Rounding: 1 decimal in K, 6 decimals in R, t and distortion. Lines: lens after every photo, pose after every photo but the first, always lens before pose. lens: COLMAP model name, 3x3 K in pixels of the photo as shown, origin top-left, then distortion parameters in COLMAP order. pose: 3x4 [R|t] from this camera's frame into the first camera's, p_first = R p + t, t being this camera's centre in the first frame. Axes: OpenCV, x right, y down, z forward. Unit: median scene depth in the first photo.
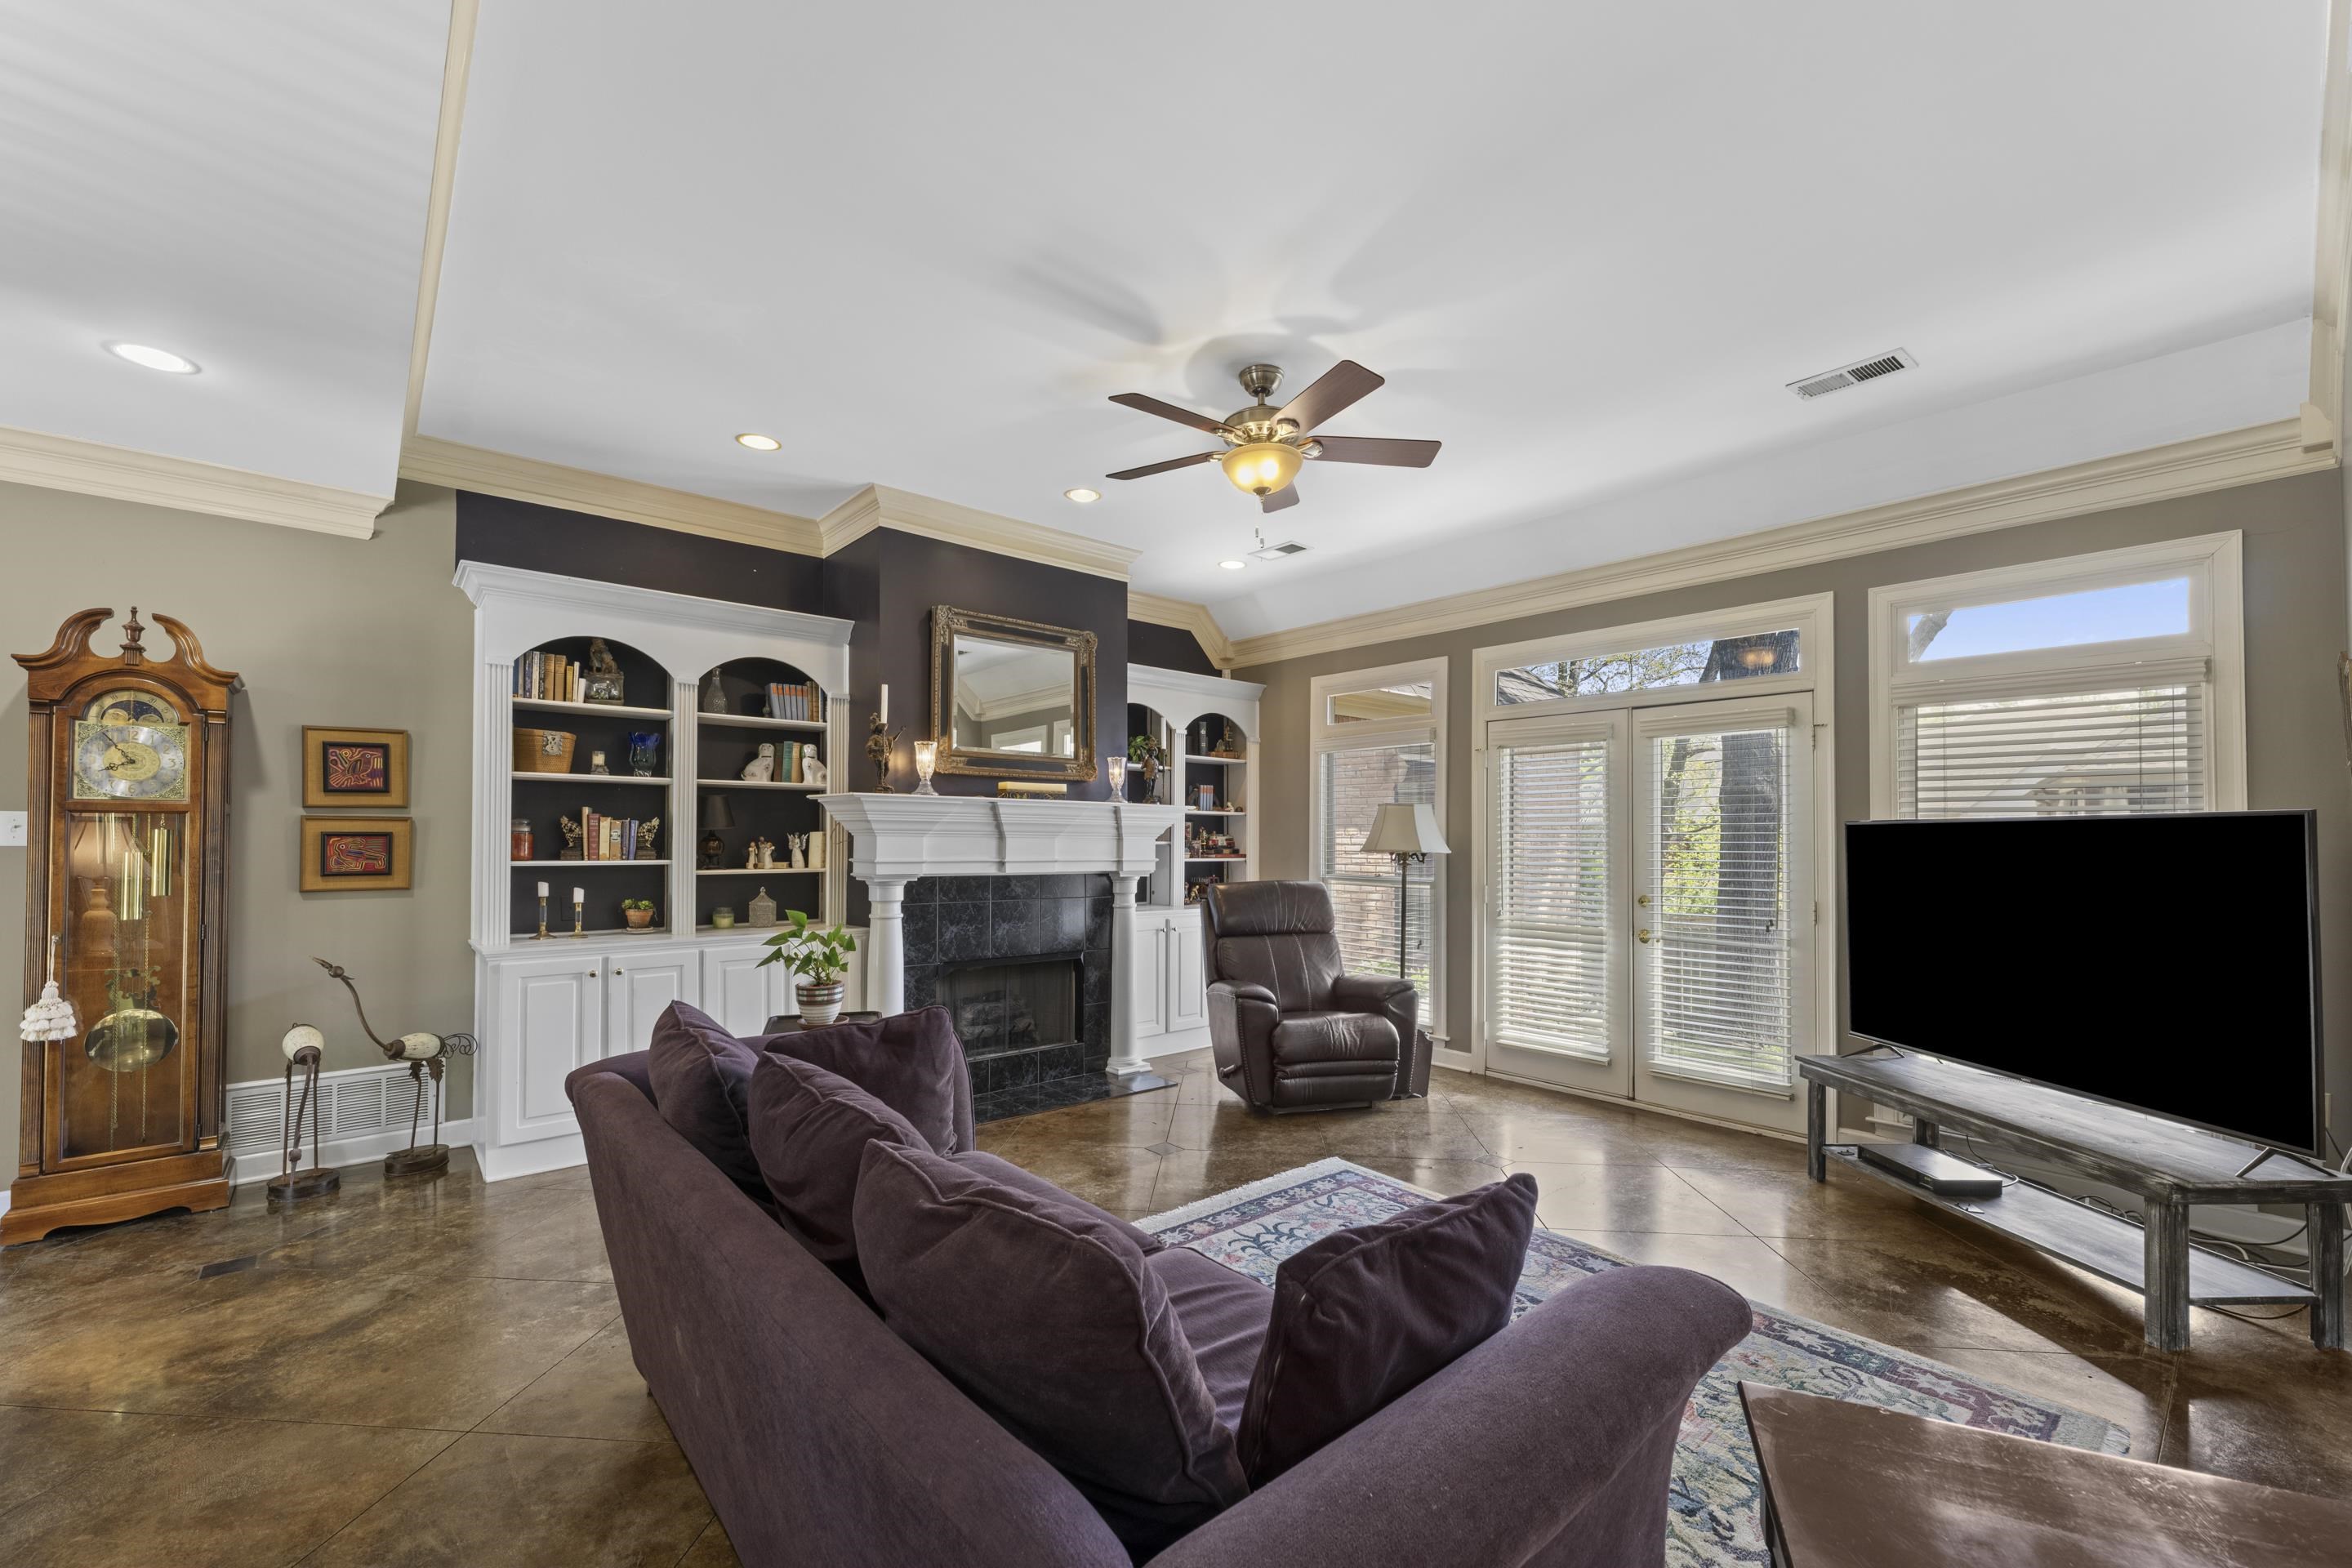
lens RADIAL K [[941.3, 0, 1178.9], [0, 941.3, 826.2], [0, 0, 1]] dist [0.001942, -0.000396]
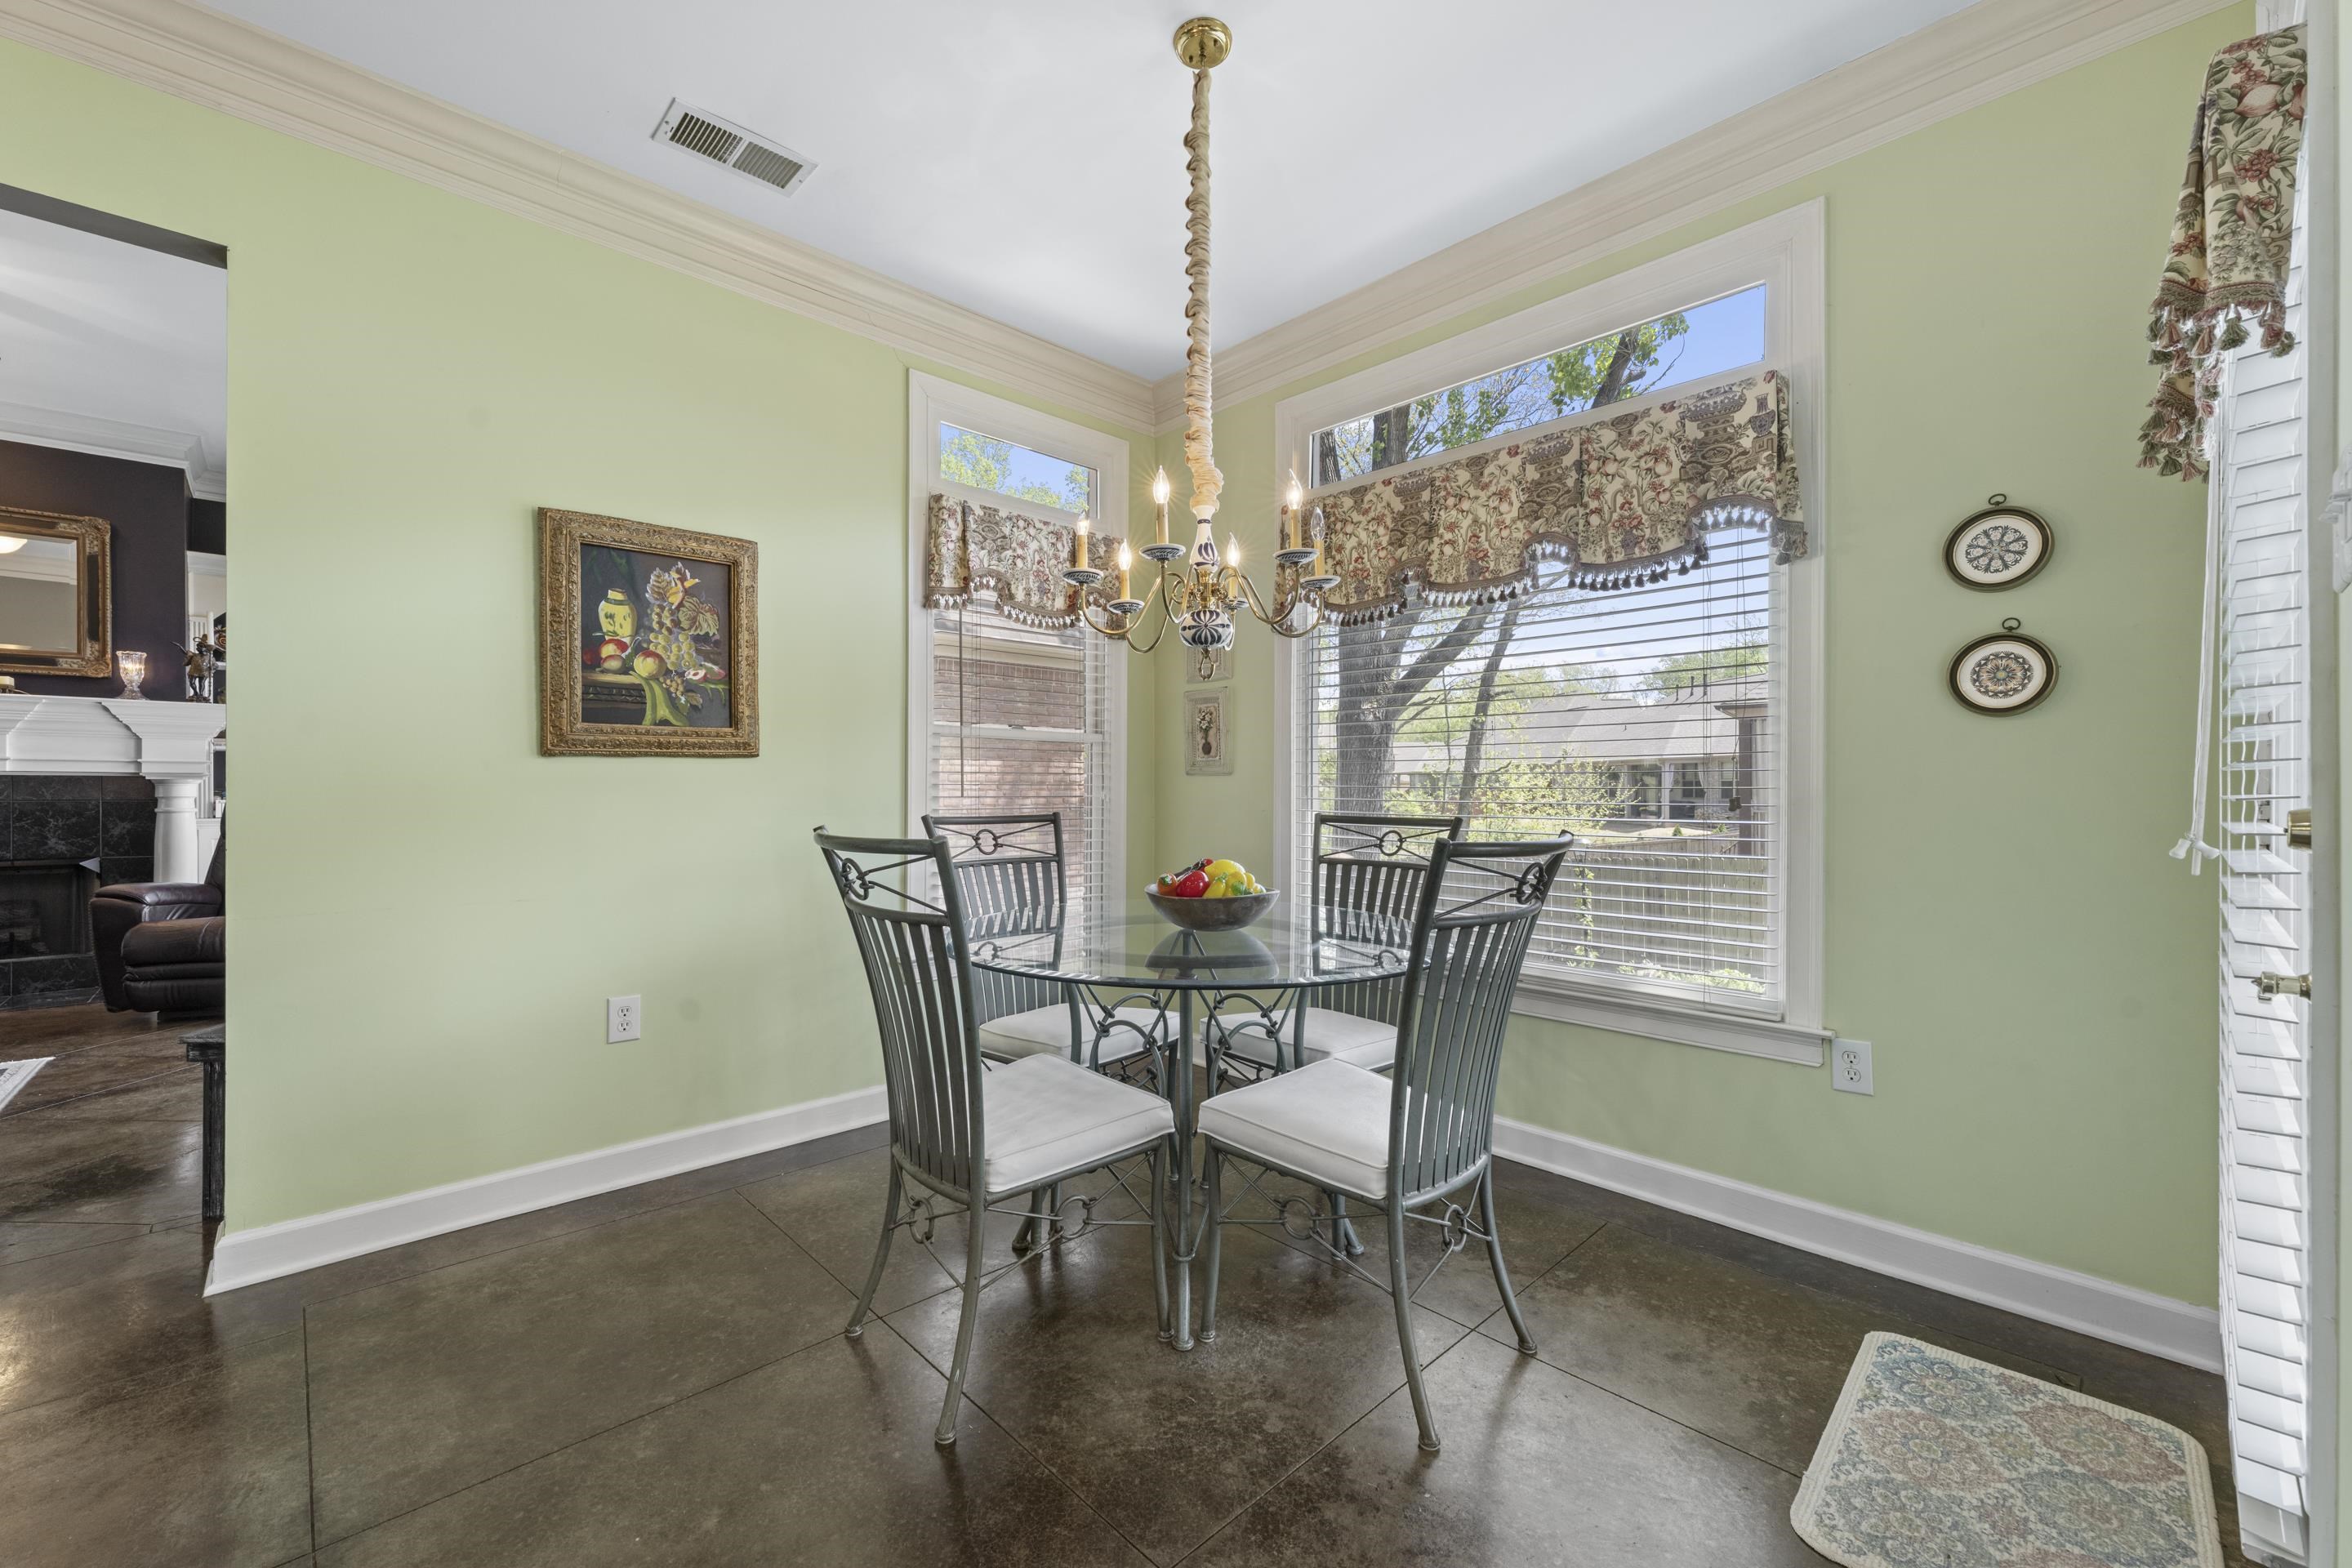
lens RADIAL K [[941.3, 0, 1169.4], [0, 941.3, 792.0], [0, 0, 1]] dist [0.001942, -0.000396]
pose [[0.999070, -0.007018, 0.042551, 1.149506], [0.006346, 0.999853, 0.015926, 0.072373], [-0.042656, -0.015641, 0.998967, 0.017432]]
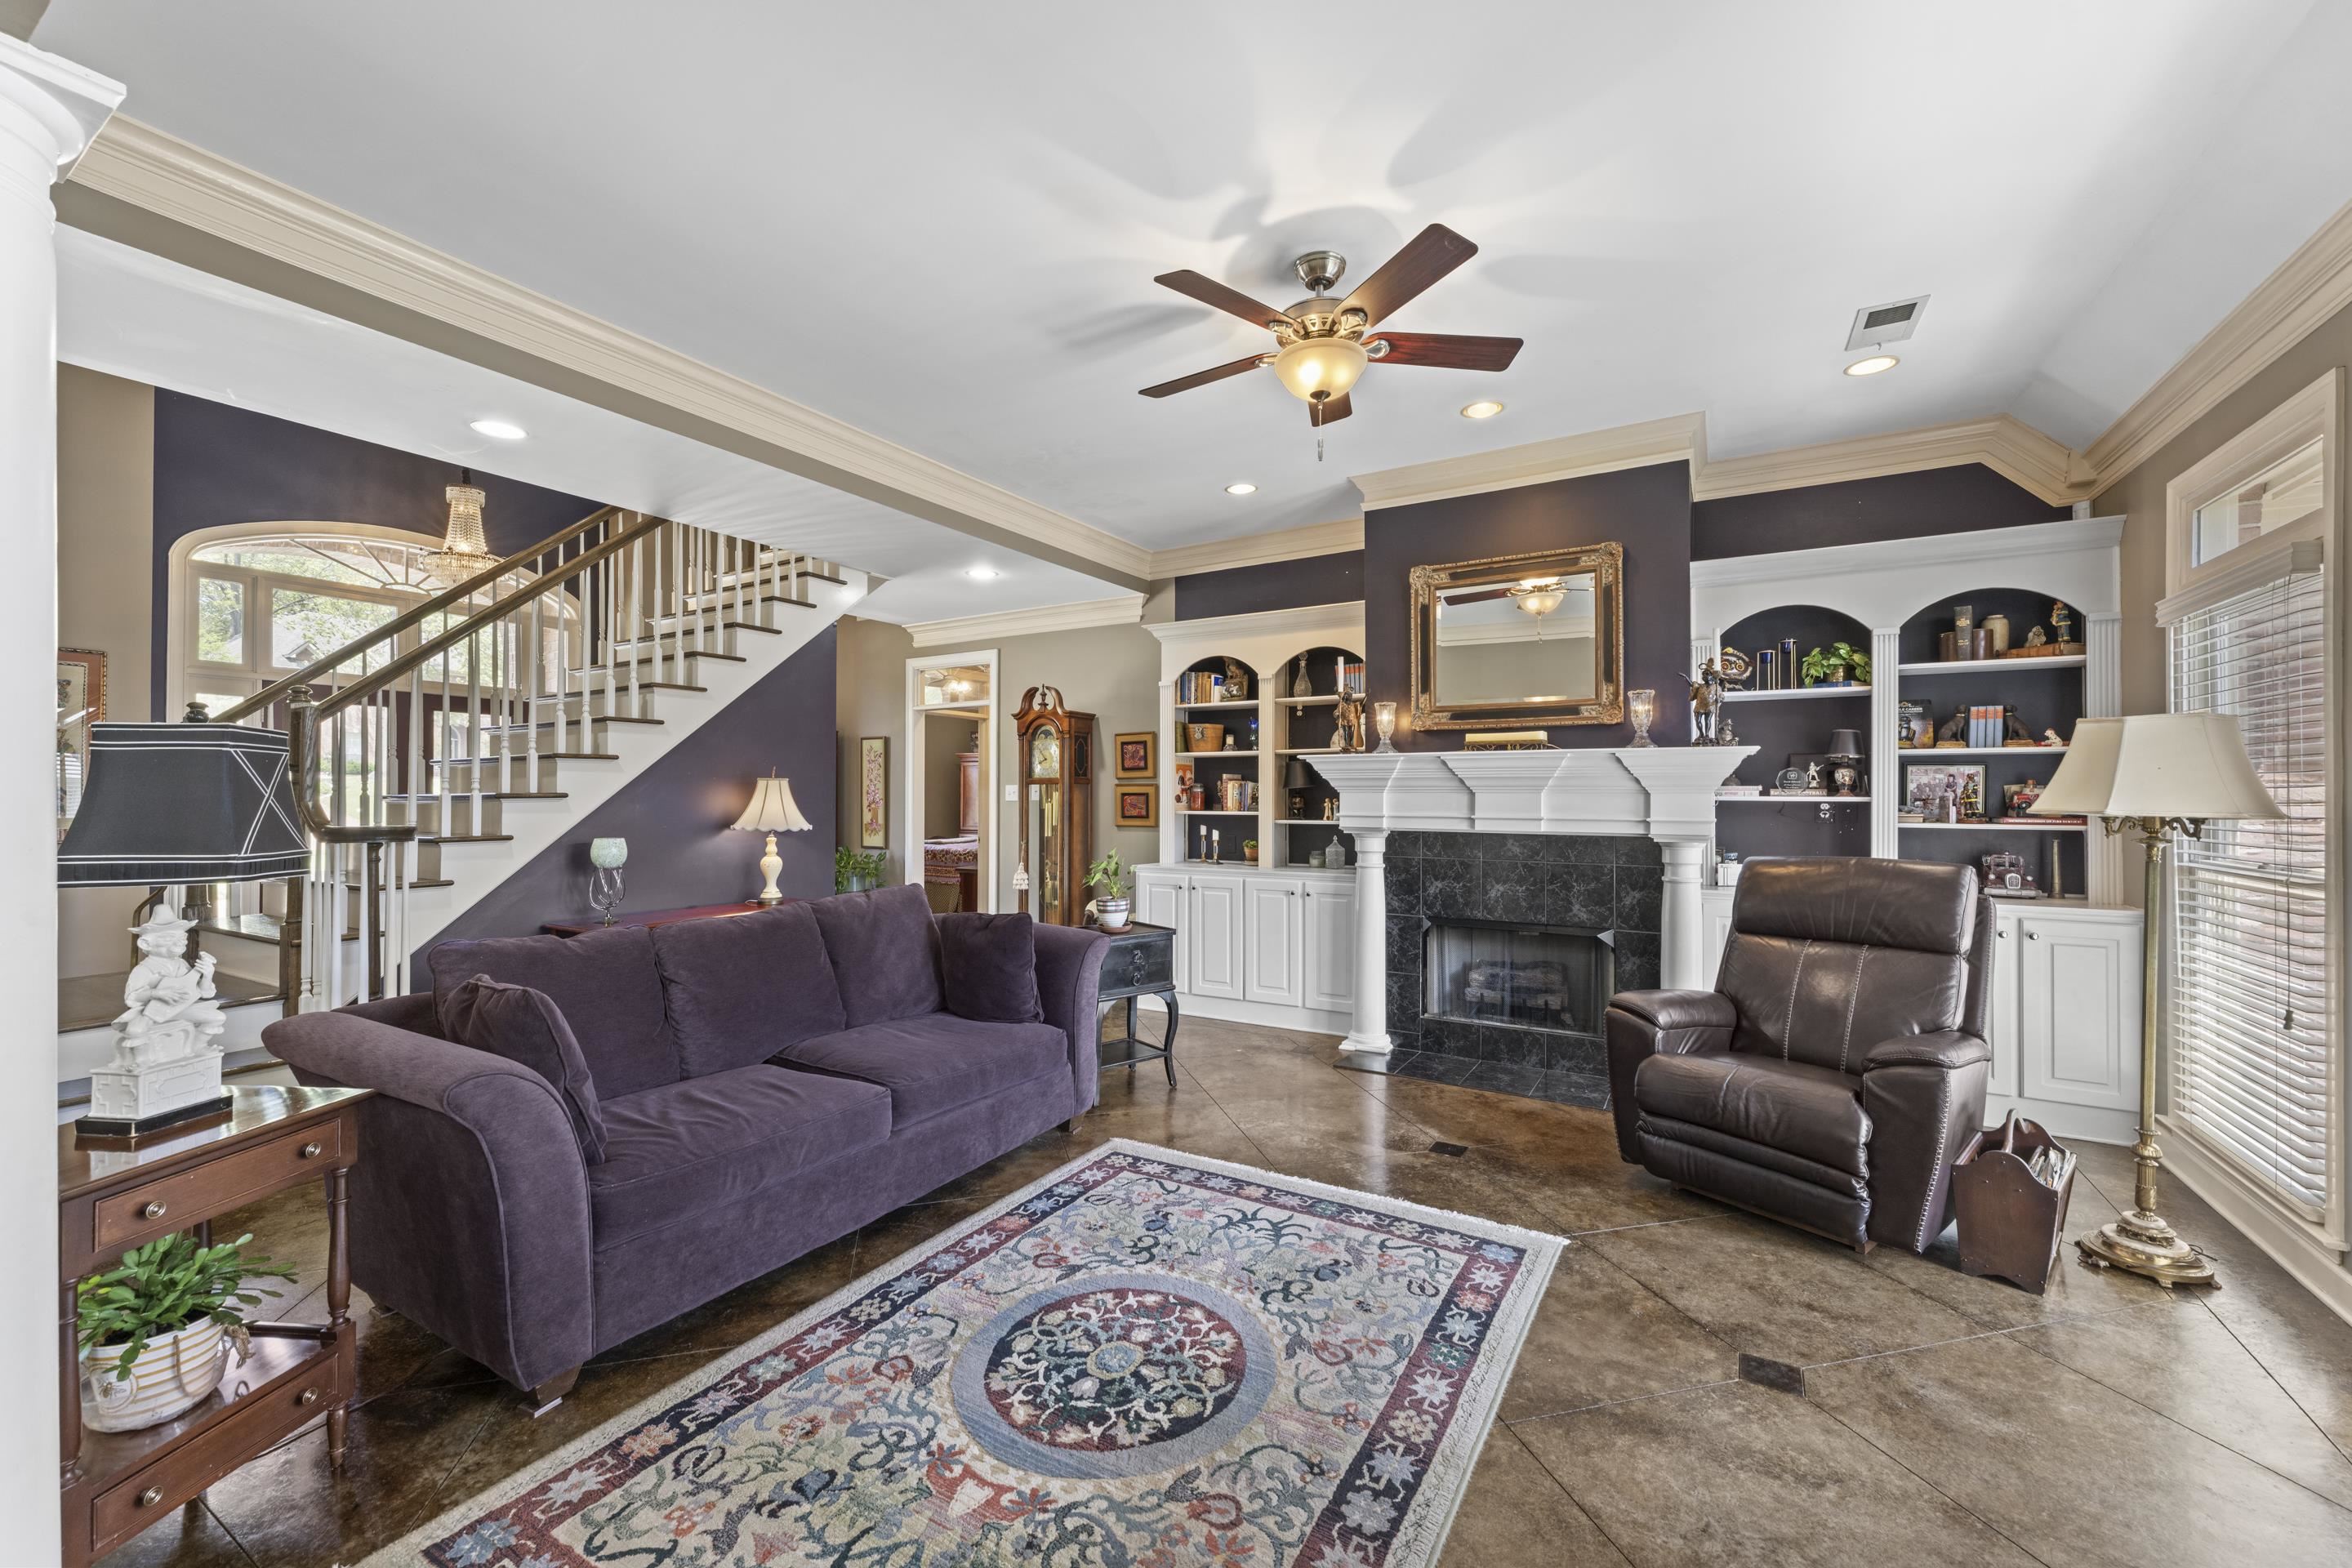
lens RADIAL K [[941.3, 0, 1175.5], [0, 941.3, 786.2], [0, 0, 1]] dist [0.001942, -0.000396]
pose [[0.322197, -0.016904, -0.946522, 0.691043], [0.012779, 0.999827, -0.013506, 0.016208], [0.946587, -0.007744, 0.322357, 0.461435]]
